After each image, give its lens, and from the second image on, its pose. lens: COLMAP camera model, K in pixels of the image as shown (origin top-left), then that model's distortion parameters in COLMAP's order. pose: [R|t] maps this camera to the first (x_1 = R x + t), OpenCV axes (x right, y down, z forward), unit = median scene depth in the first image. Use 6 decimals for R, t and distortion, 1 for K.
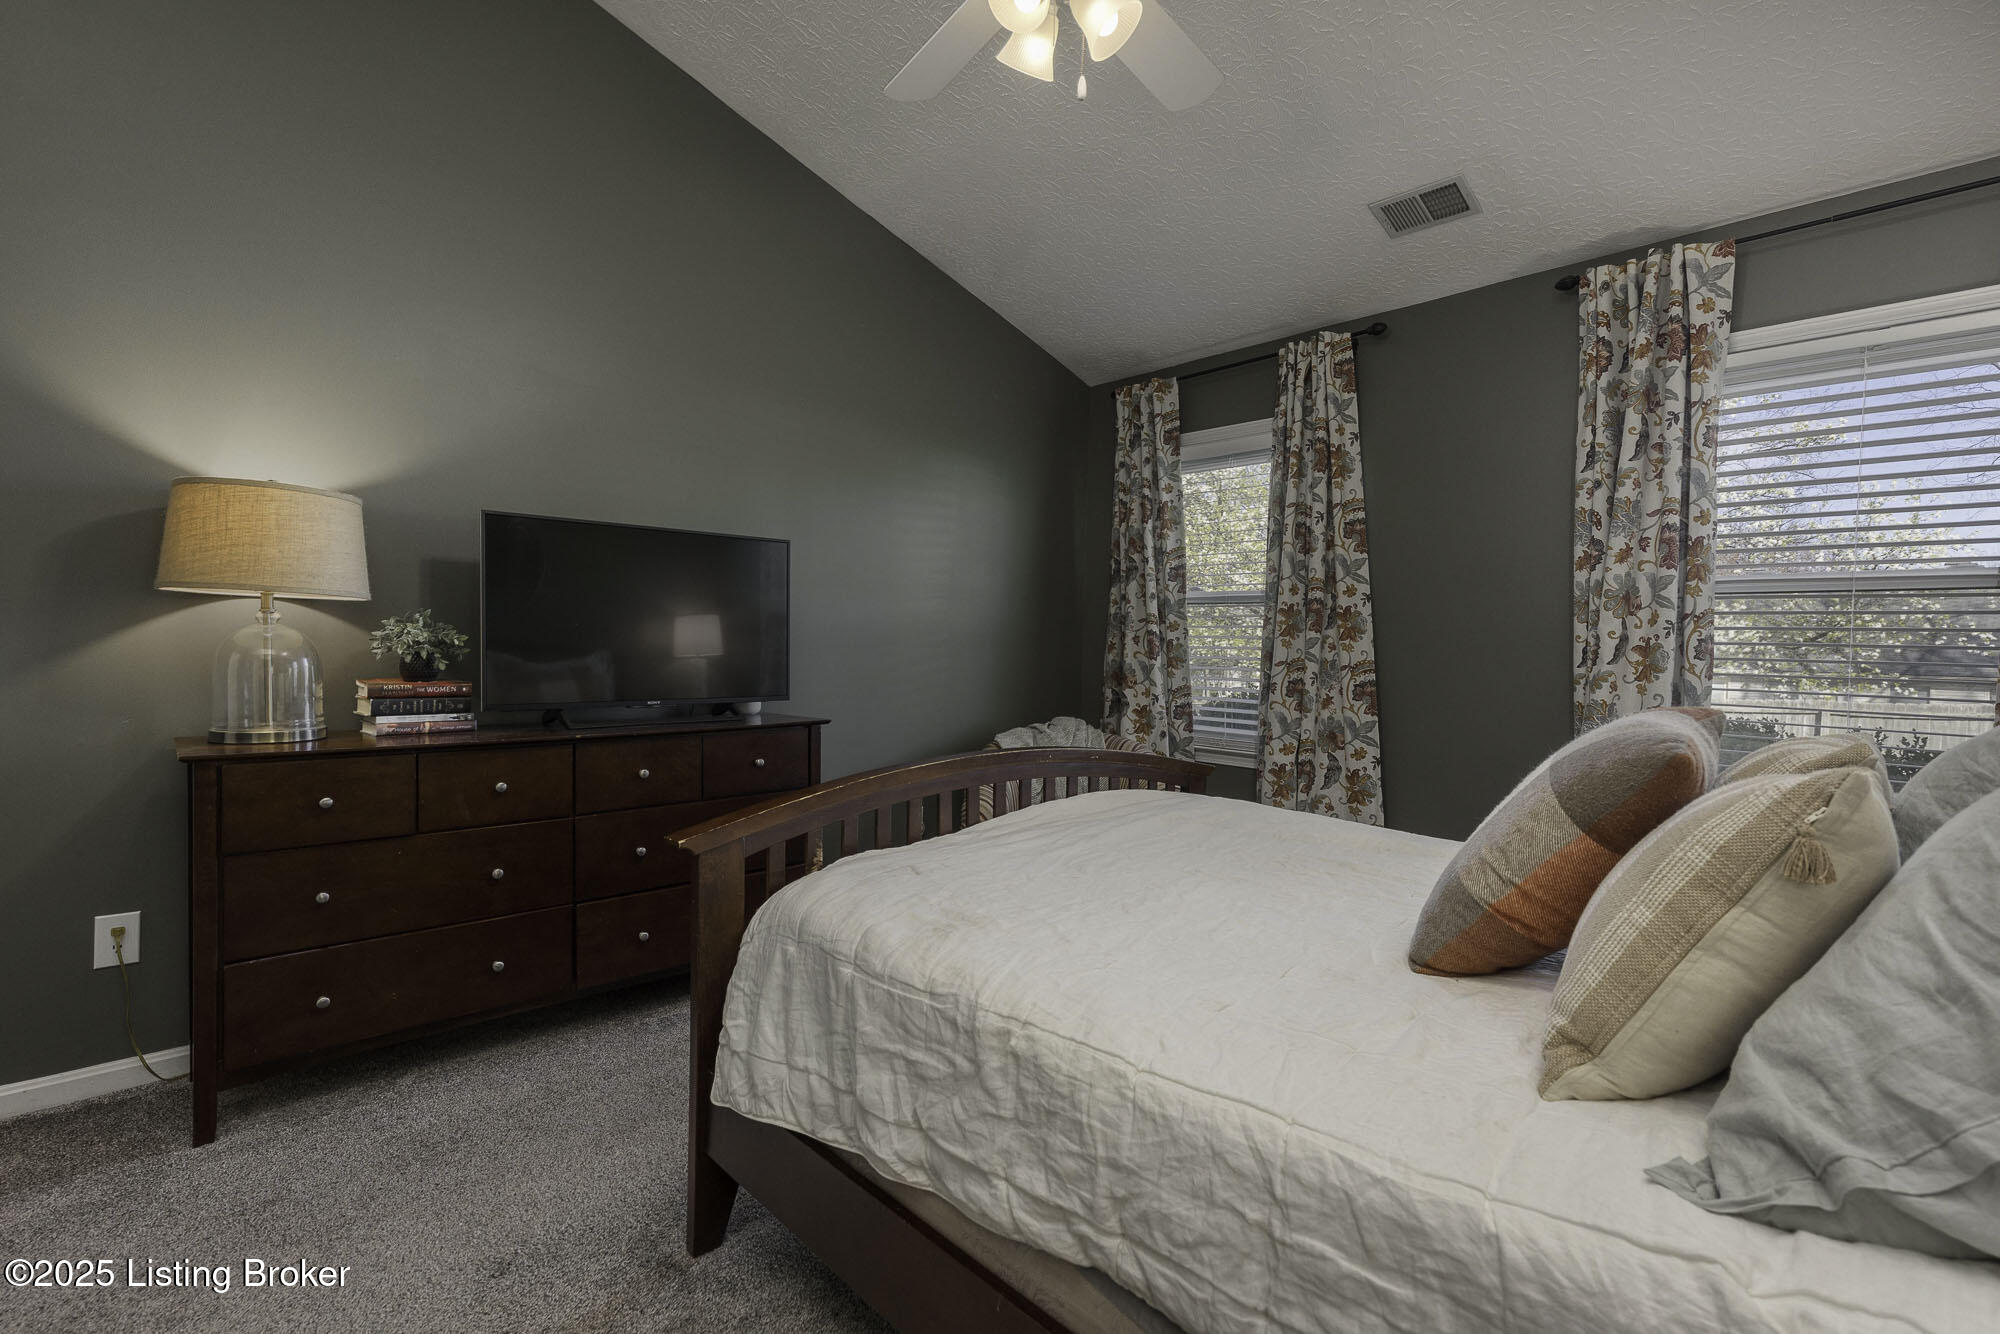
lens RADIAL K [[910.5, 0, 998.5], [0, 910.5, 661.0], [0, 0, 1]] dist [0.002379, -0.000321]
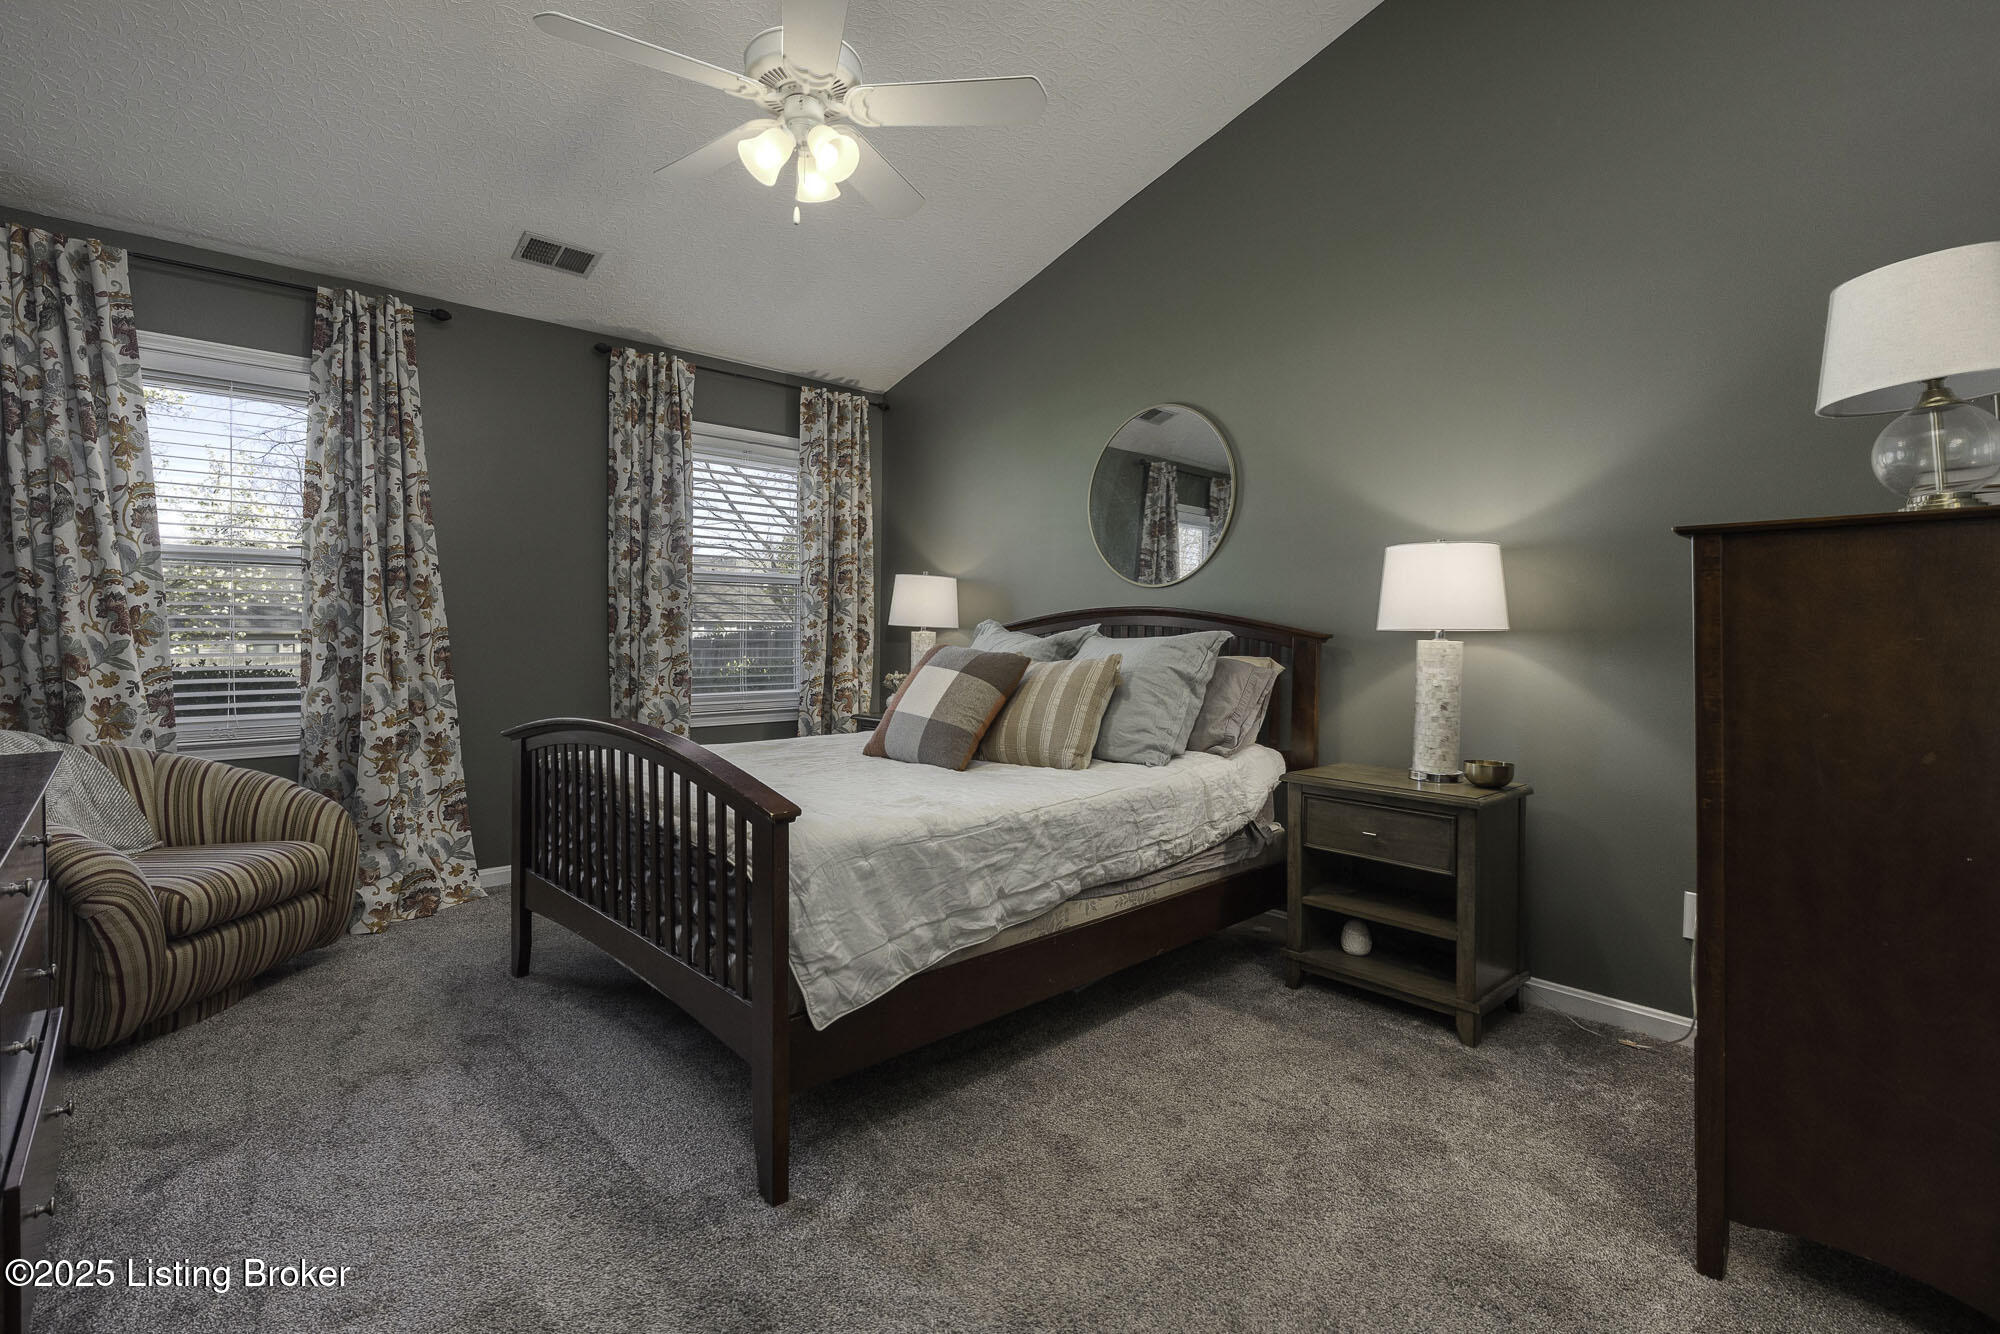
lens RADIAL K [[932.1, 0, 988.7], [0, 932.1, 622.1], [0, 0, 1]] dist [0.006888, -0.000169]
pose [[0.014890, -0.017210, 0.999741, -0.662507], [0.012283, 0.999780, 0.017028, -0.017689], [-0.999814, 0.012026, 0.015098, 0.348294]]
